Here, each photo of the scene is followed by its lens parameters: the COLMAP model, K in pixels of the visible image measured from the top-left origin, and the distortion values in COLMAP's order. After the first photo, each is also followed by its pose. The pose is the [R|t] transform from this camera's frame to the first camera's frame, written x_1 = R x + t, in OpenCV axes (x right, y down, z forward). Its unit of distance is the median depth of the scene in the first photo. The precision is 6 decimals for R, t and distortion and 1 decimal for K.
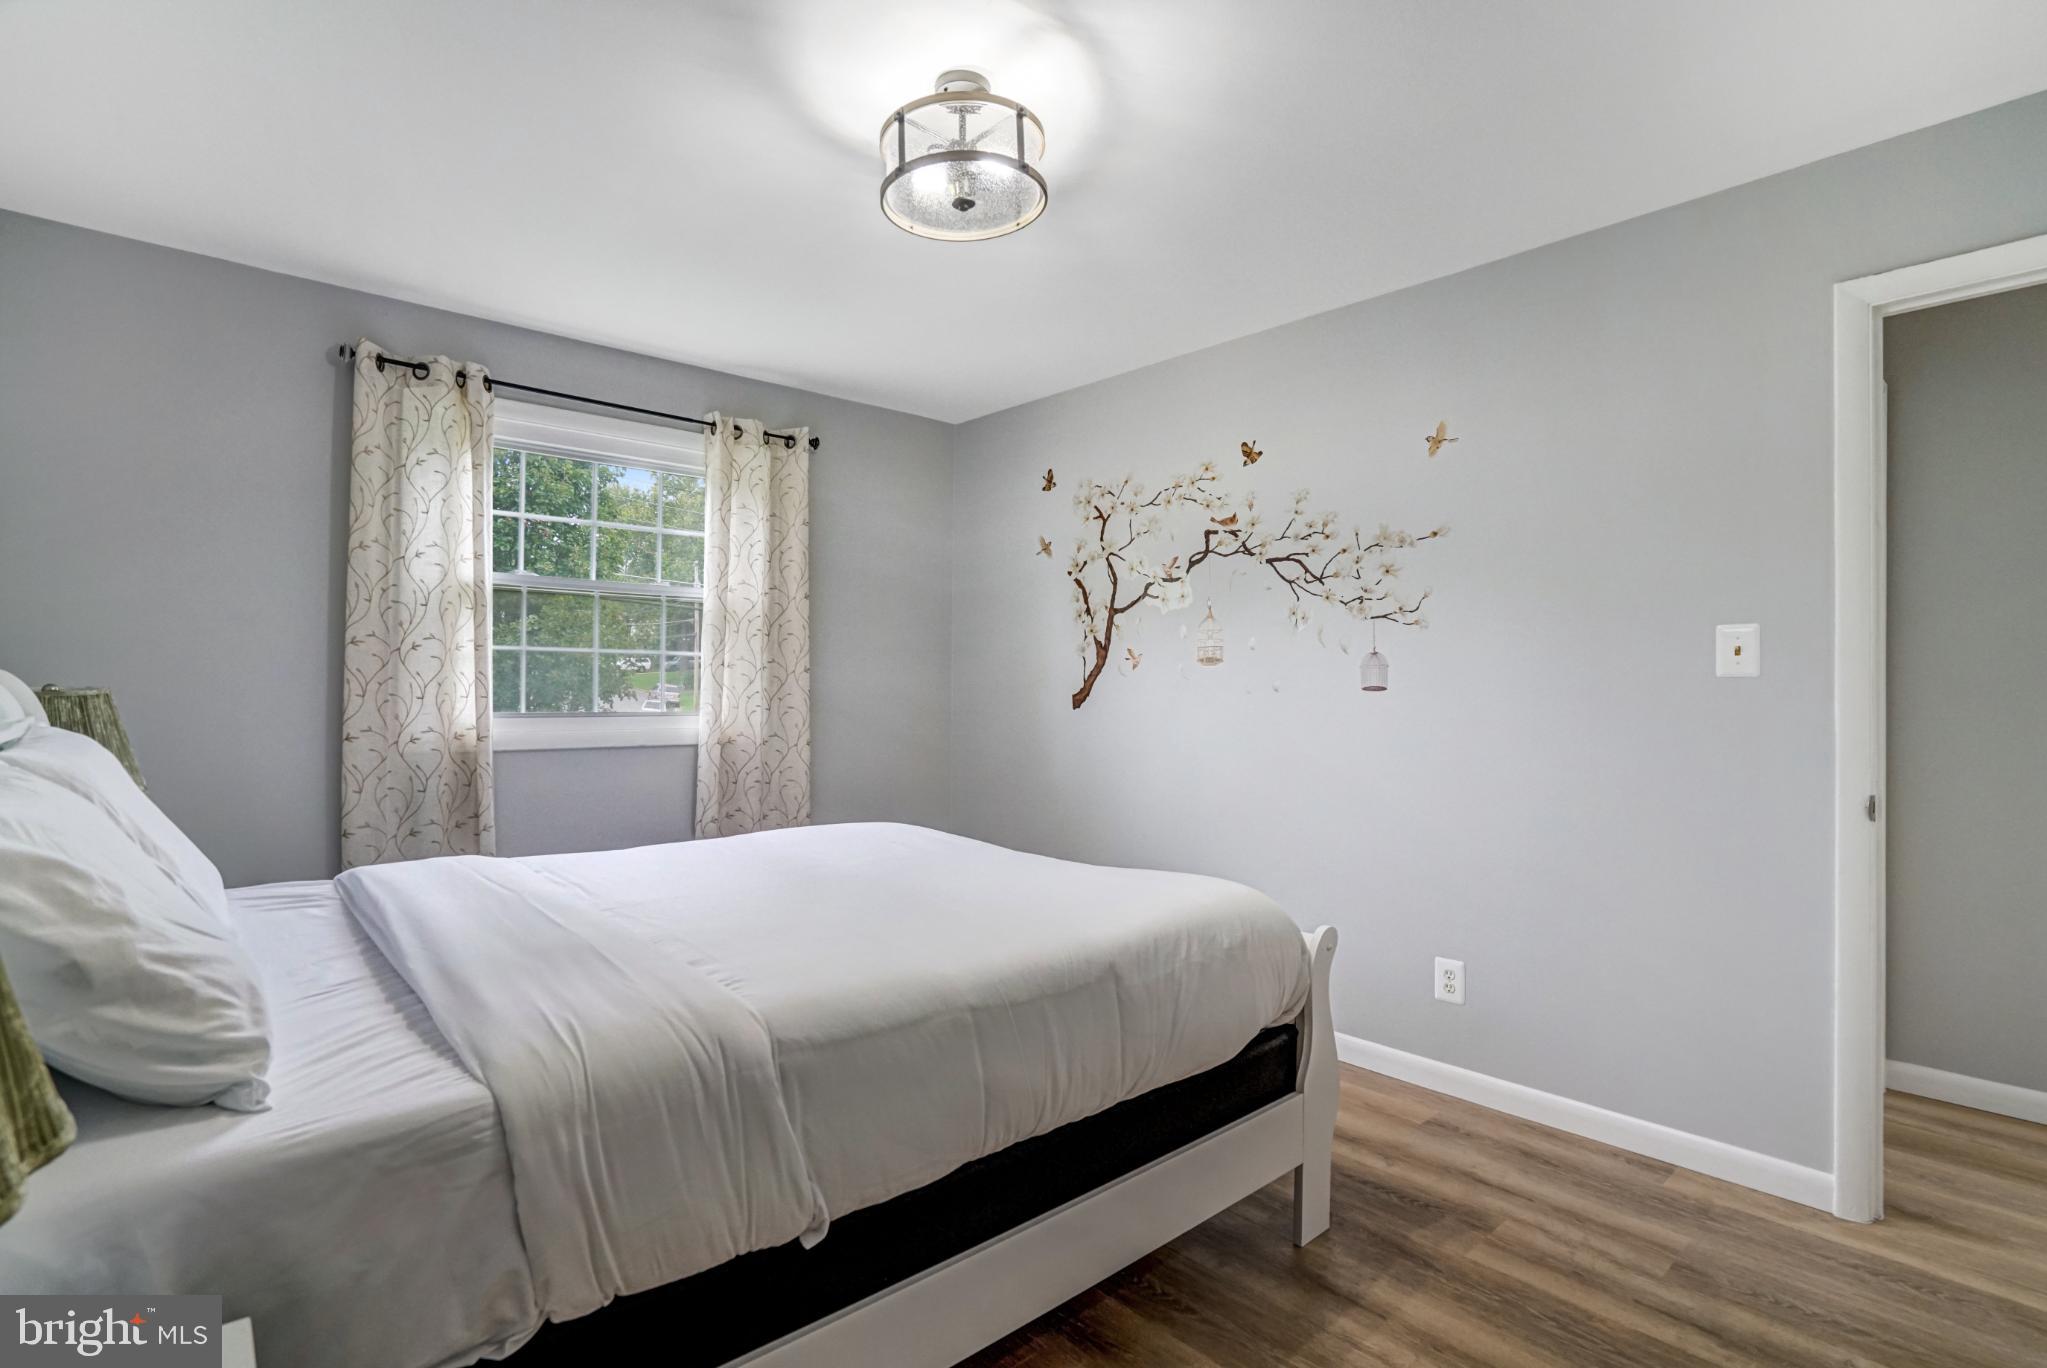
lens RADIAL K [[979.5, 0, 1019.8], [0, 979.5, 679.7], [0, 0, 1]] dist [-0.044535, 0.014594]
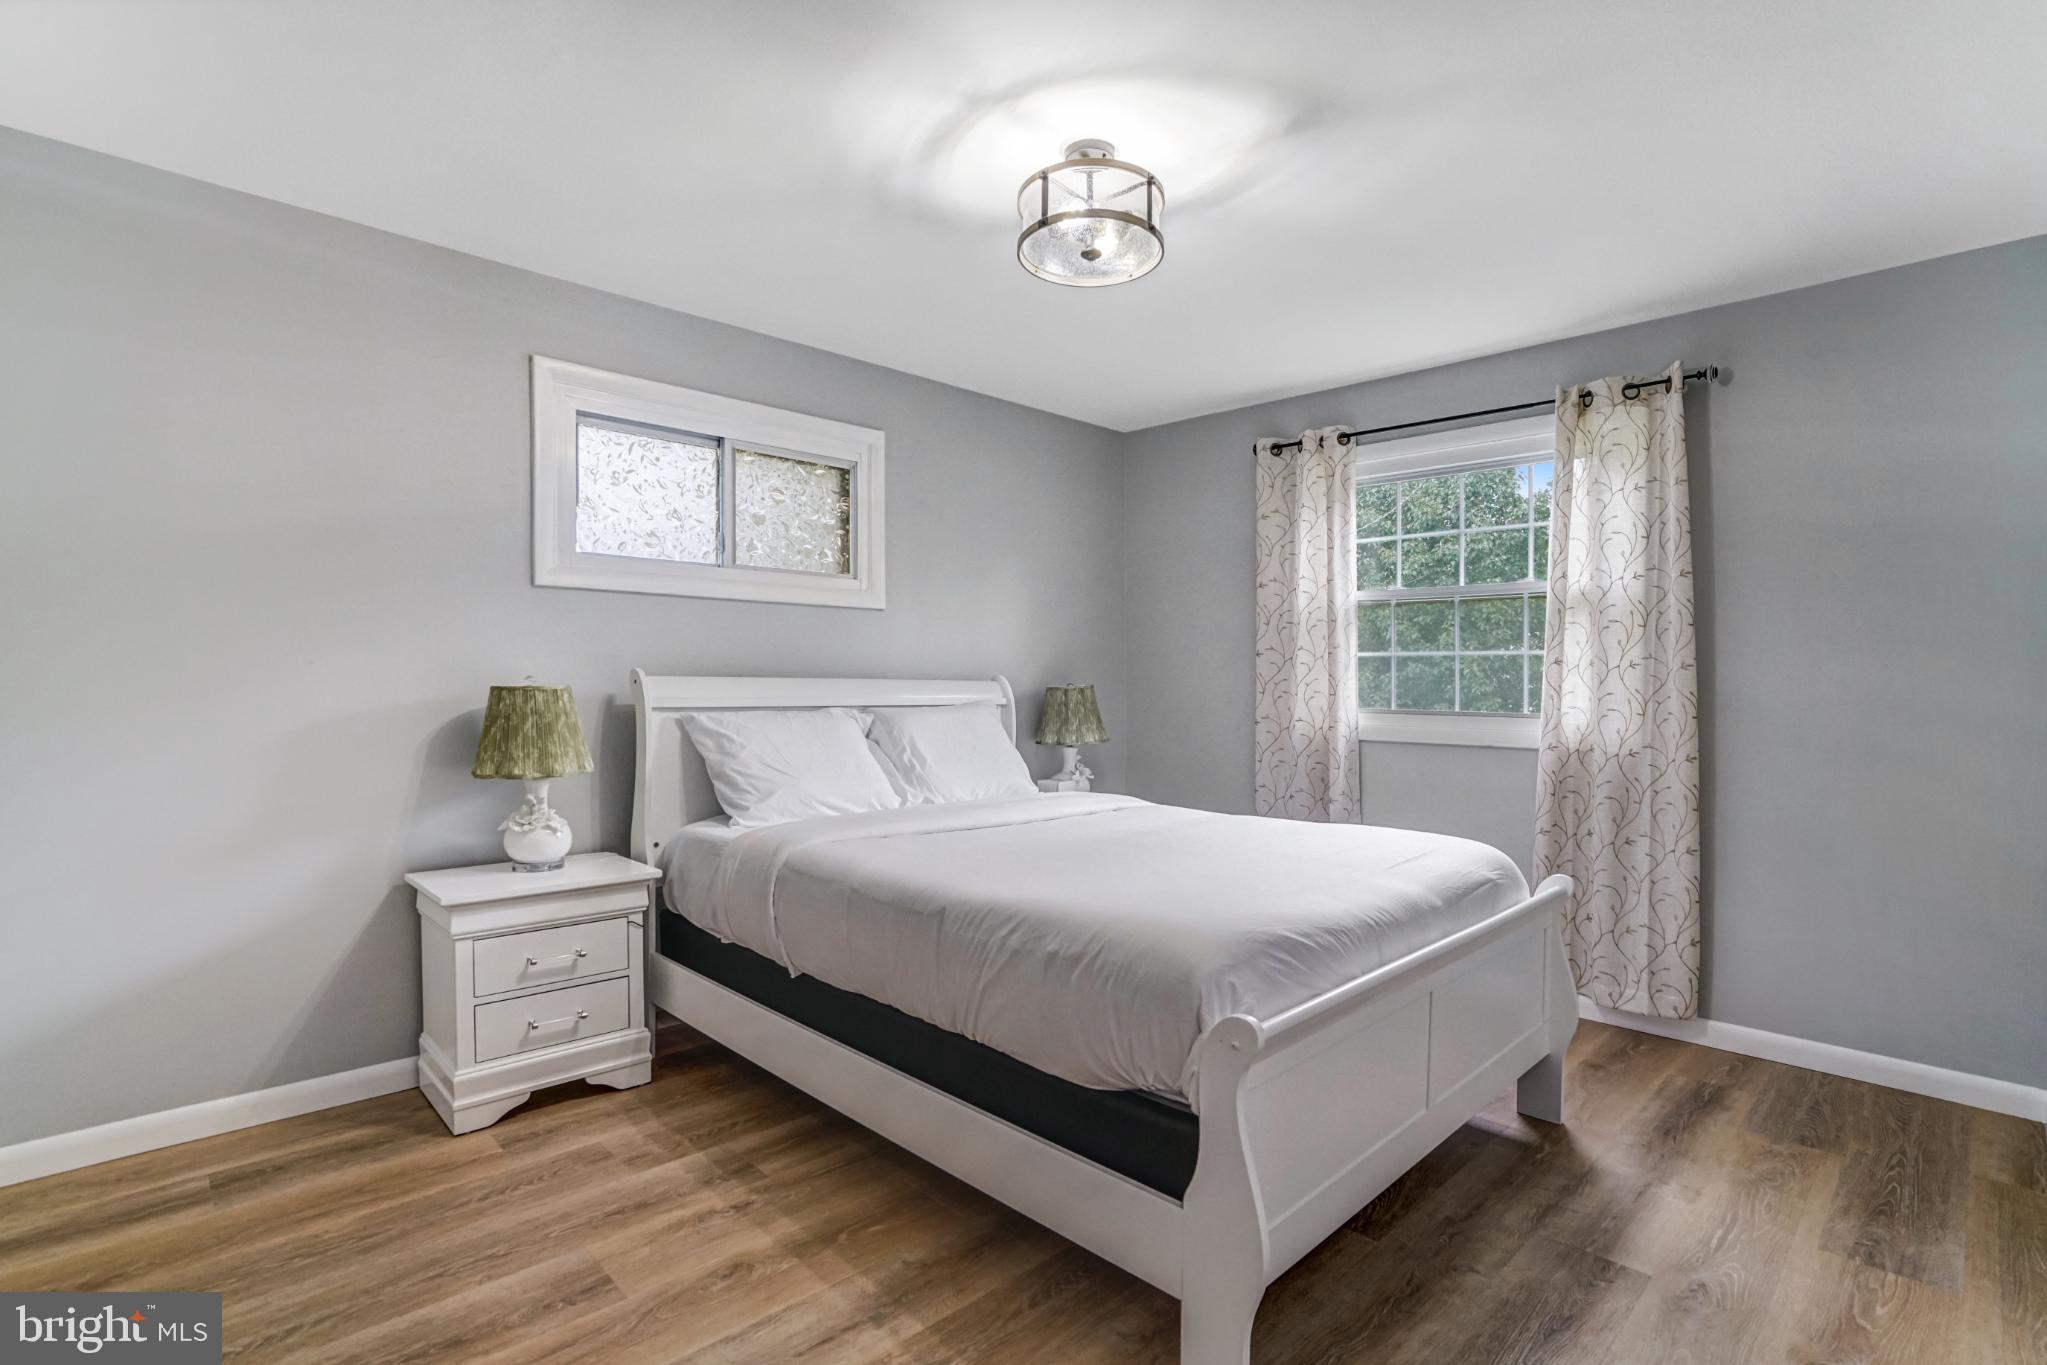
lens RADIAL K [[979.5, 0, 1021.8], [0, 979.5, 687.4], [0, 0, 1]] dist [-0.044535, 0.014594]
pose [[0.063056, -0.002643, -0.998006, 0.669609], [-0.002884, 0.999992, -0.002830, 0.013683], [0.998006, 0.003057, 0.063048, 0.528985]]
